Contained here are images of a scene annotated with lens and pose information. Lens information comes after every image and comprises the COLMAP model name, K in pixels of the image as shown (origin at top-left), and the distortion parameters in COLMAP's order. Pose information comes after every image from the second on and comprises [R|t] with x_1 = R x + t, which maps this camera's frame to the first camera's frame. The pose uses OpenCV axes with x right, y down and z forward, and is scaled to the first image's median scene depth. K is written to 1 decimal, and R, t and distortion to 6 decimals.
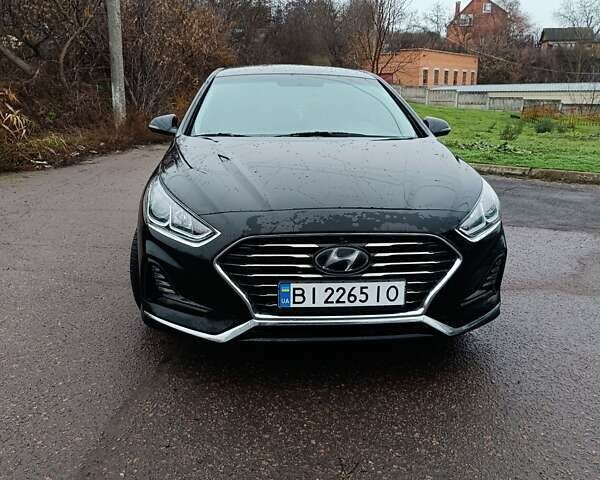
lens RADIAL K [[557.3, 0, 300.0], [0, 557.3, 240.0], [0, 0, 1]] dist [0.012280, 0.017482]
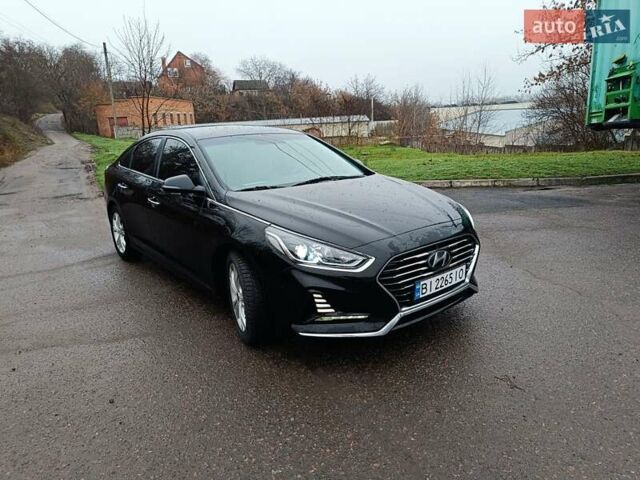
lens RADIAL K [[444.5, 0, 320.0], [0, 444.5, 240.0], [0, 0, 1]] dist [0.019347, -0.005592]
pose [[0.832913, -0.177944, 0.524015, -0.547666], [0.185305, 0.981911, 0.038897, -0.082329], [-0.521458, 0.064705, 0.850820, 0.082992]]
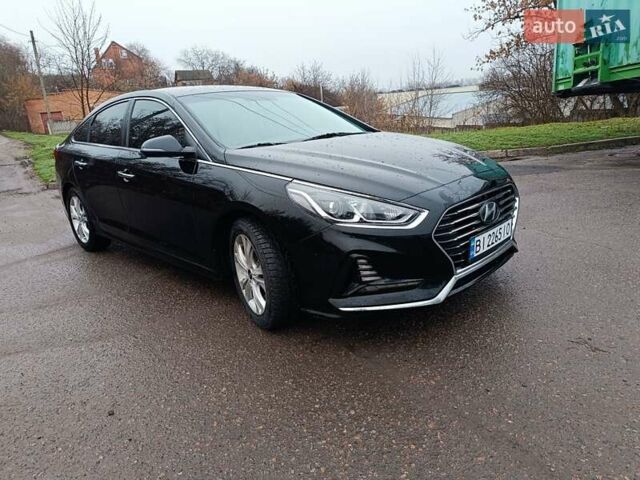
lens RADIAL K [[444.5, 0, 320.0], [0, 444.5, 240.0], [0, 0, 1]] dist [0.019347, -0.005592]
pose [[0.762304, -0.238561, 0.601649, -0.582107], [0.239032, 0.967642, 0.080823, -0.053764], [-0.601462, 0.082201, 0.794661, 0.268080]]
